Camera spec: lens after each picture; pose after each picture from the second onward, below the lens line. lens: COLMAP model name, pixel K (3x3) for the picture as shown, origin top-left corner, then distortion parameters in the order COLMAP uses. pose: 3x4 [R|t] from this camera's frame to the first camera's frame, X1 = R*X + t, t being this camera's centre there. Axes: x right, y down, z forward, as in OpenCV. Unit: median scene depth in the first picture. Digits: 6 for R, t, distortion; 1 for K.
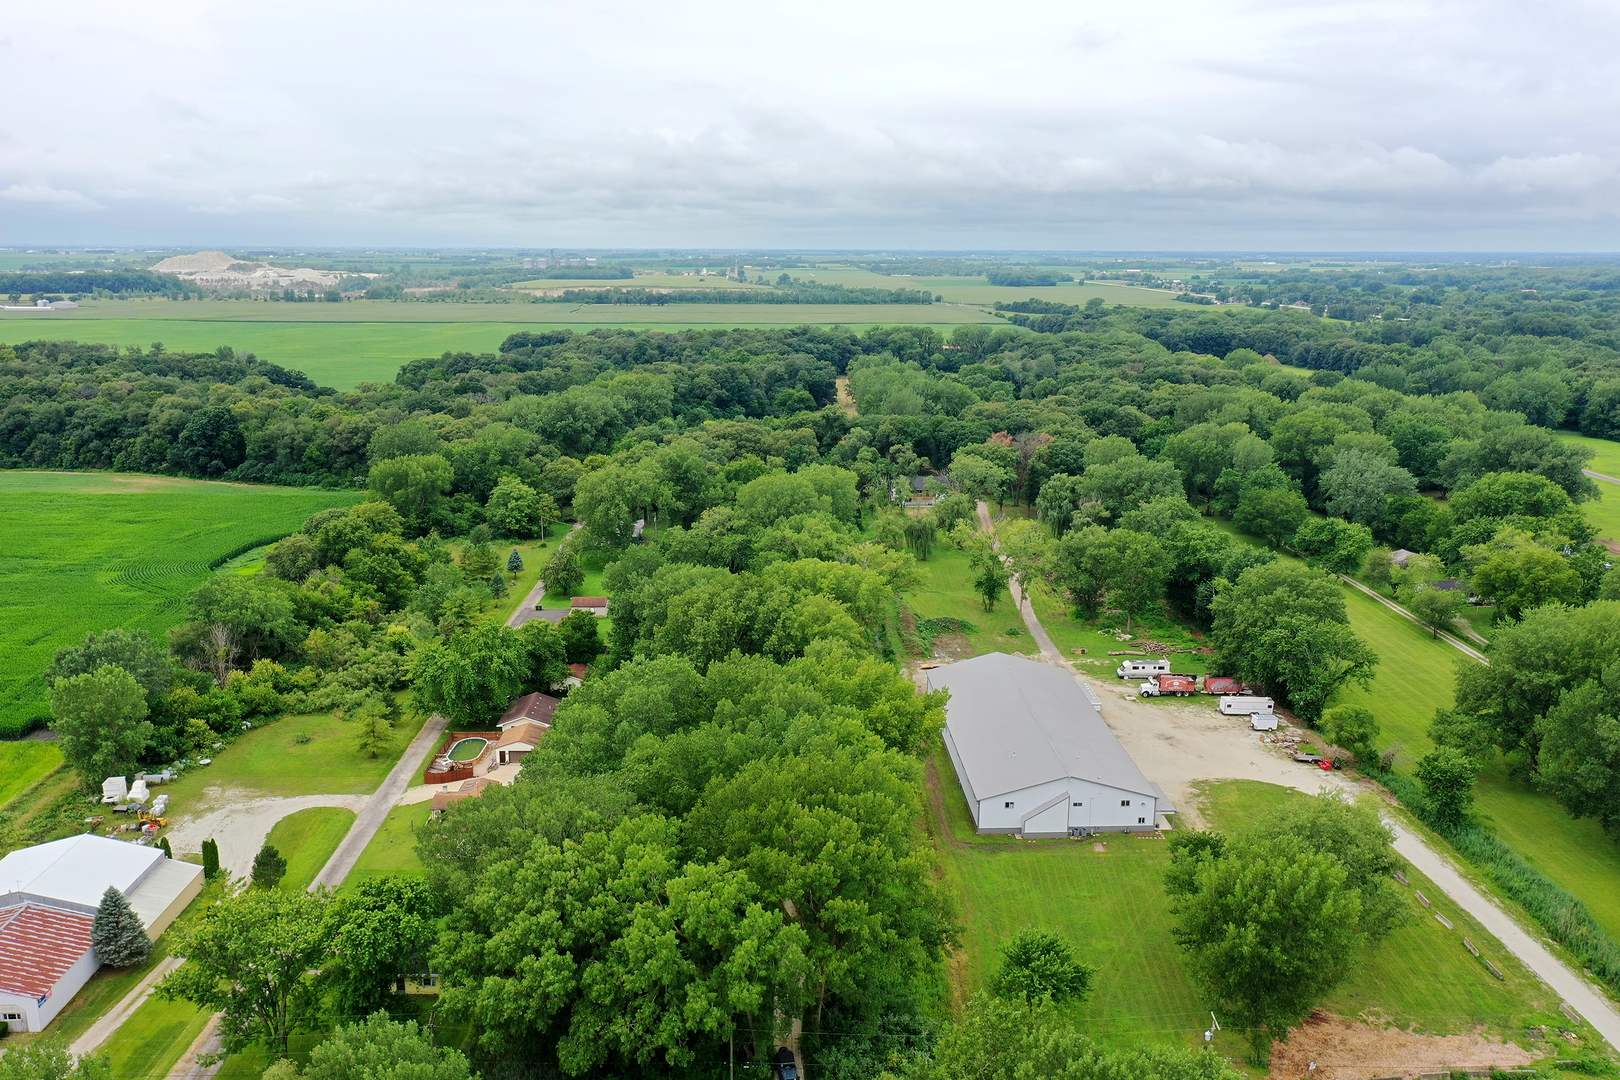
lens RADIAL K [[1272.8, 0, 811.6], [0, 1272.8, 547.3], [0, 0, 1]] dist [-0.004572, 0.004629]
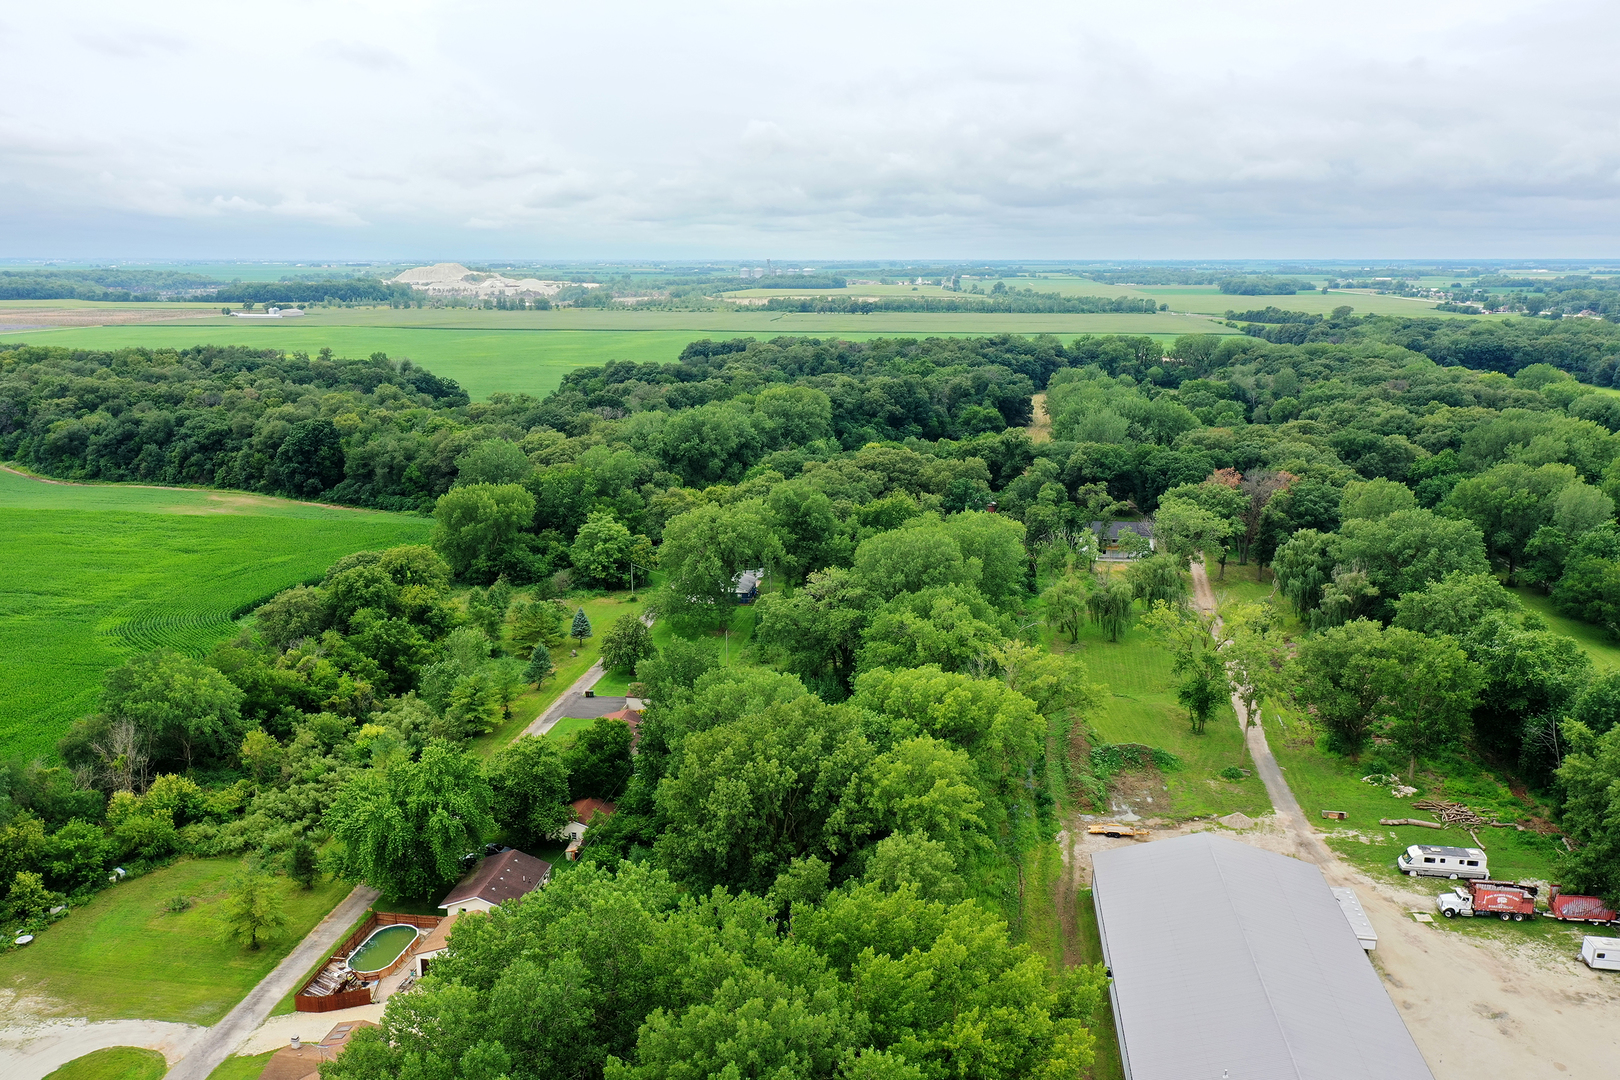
lens RADIAL K [[1272.8, 0, 811.6], [0, 1272.8, 547.3], [0, 0, 1]] dist [-0.004572, 0.004629]
pose [[0.985539, 0.032149, -0.166372, 0.036173], [-0.033552, 0.999421, -0.005624, -0.035189], [0.166095, 0.011125, 0.986047, 0.230060]]
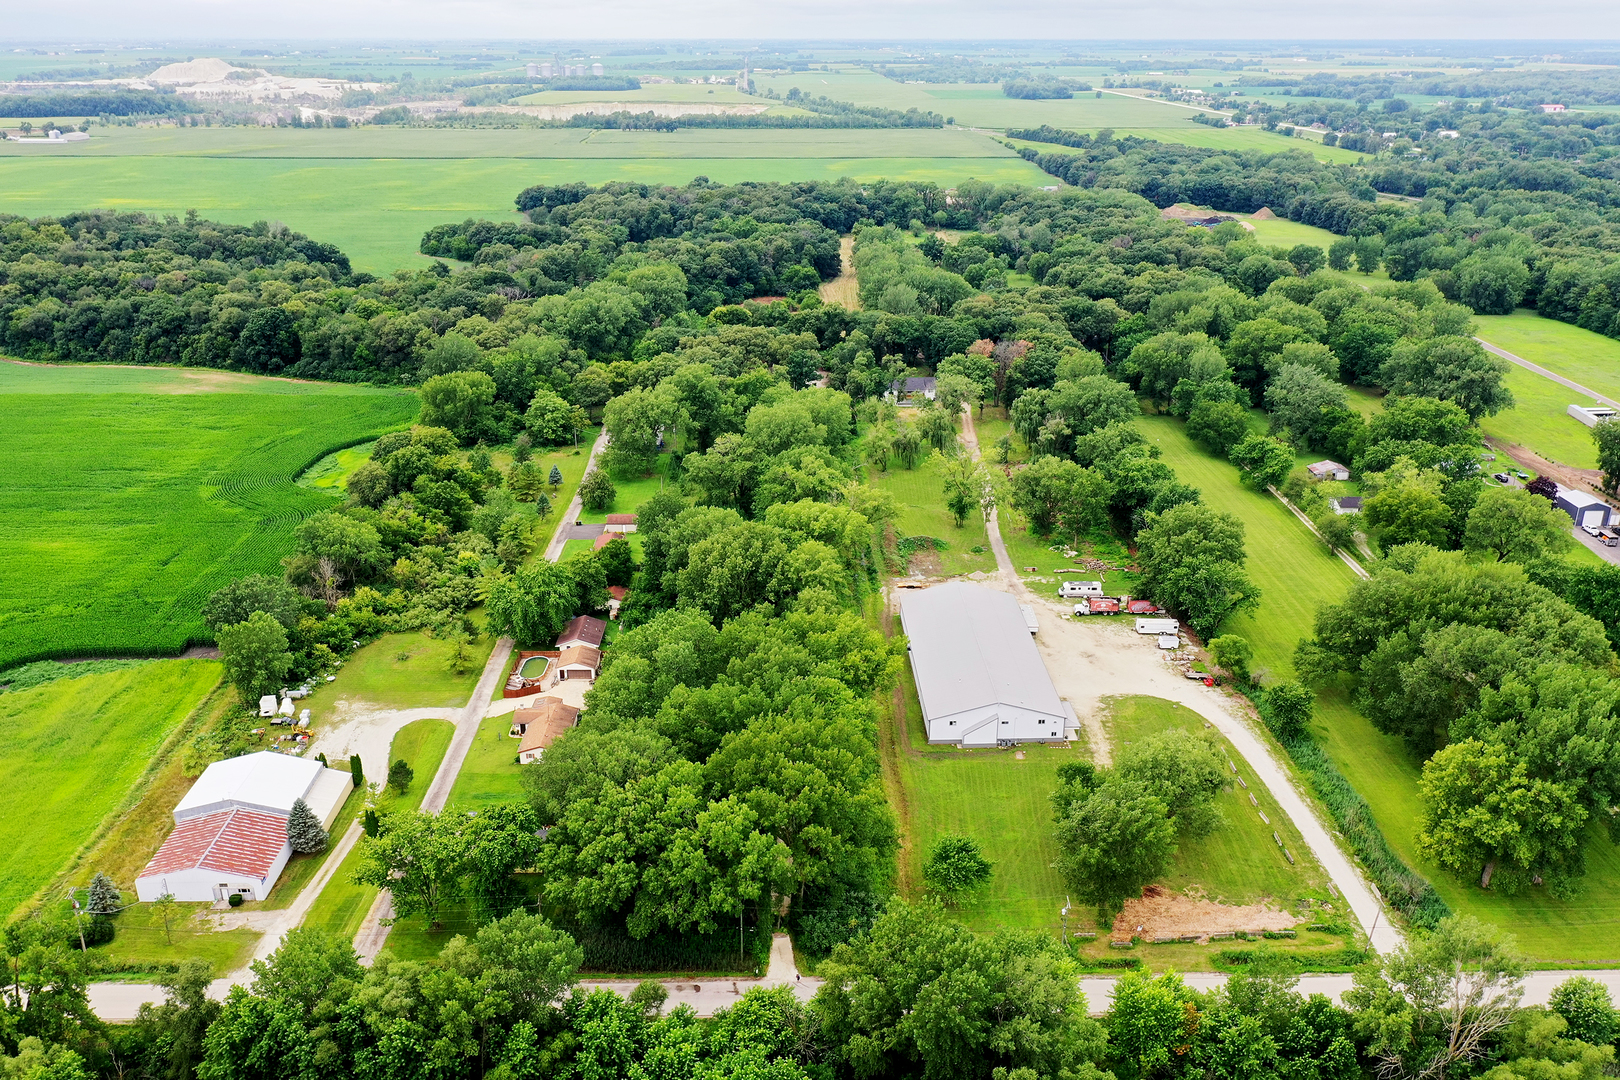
lens RADIAL K [[1273.4, 0, 810.0], [0, 1273.4, 540.0], [0, 0, 1]] dist [-0.003703, 0.010043]
pose [[0.999932, 0.000034, -0.011624, 0.012387], [0.001657, 0.989359, 0.145485, -0.093901], [0.011505, -0.145494, 0.989292, -0.146697]]
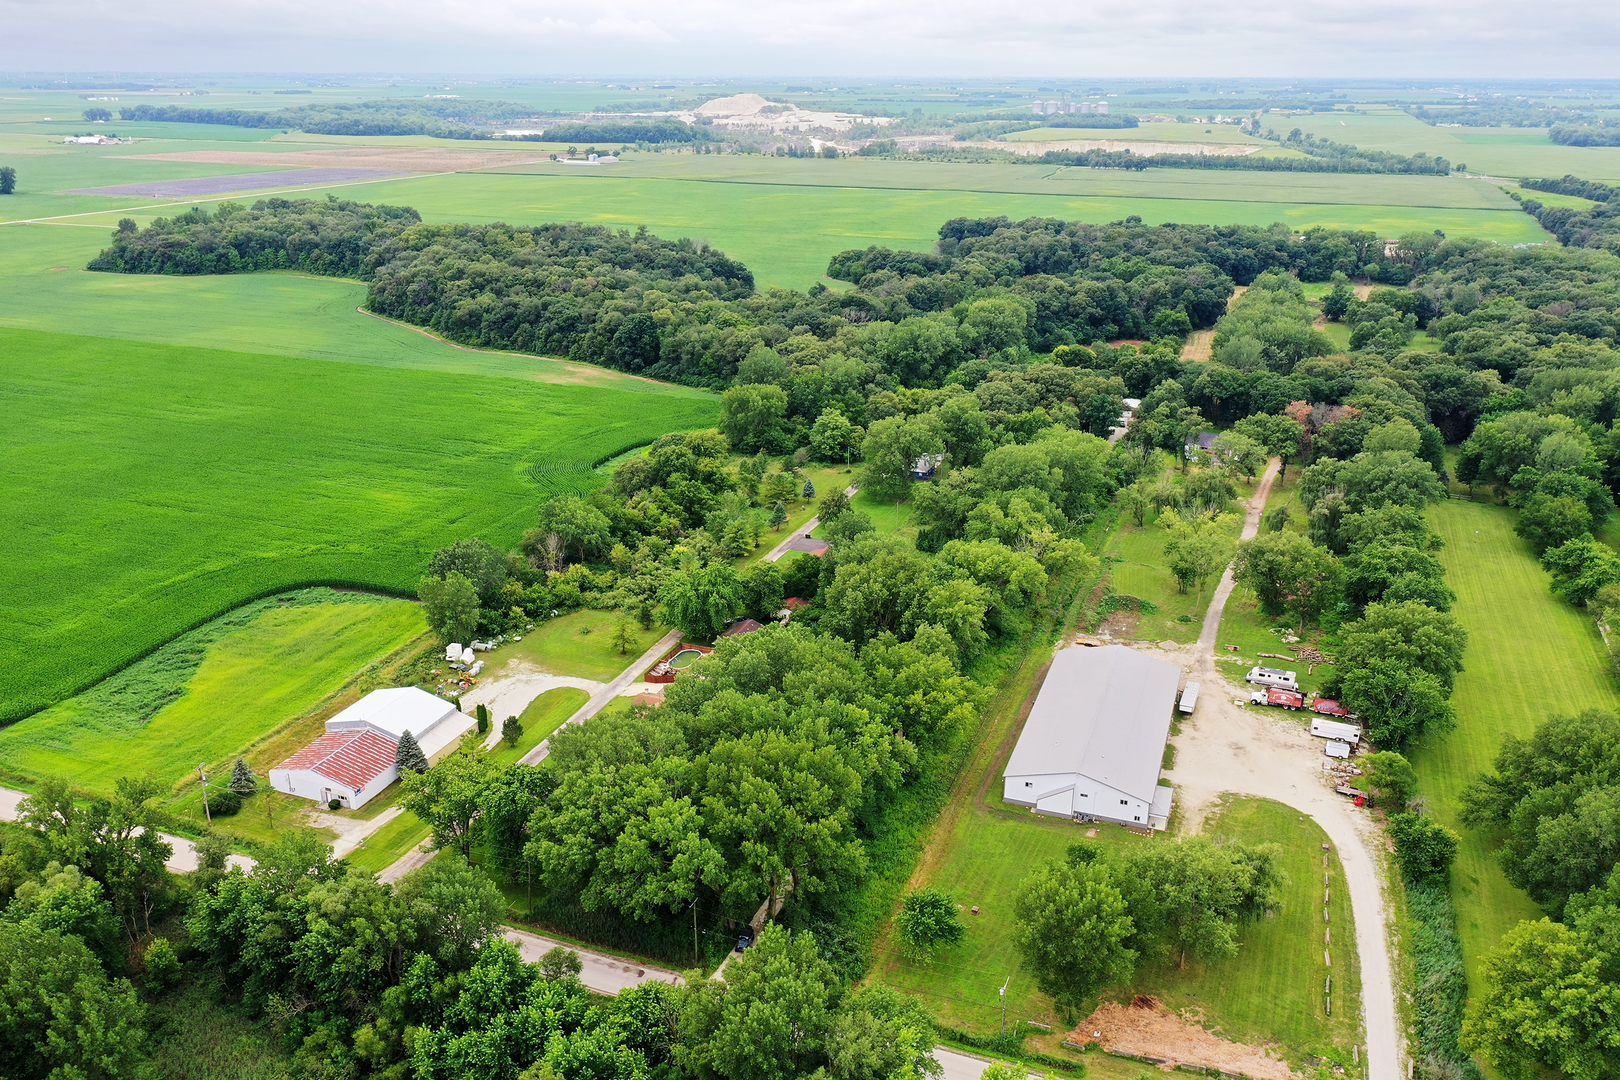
lens RADIAL K [[1273.4, 0, 810.0], [0, 1273.4, 540.0], [0, 0, 1]] dist [-0.003703, 0.010043]
pose [[0.922231, 0.130948, -0.363790, 0.203527], [-0.086857, 0.987018, 0.135096, -0.099420], [0.376758, -0.092992, 0.921632, -0.114959]]
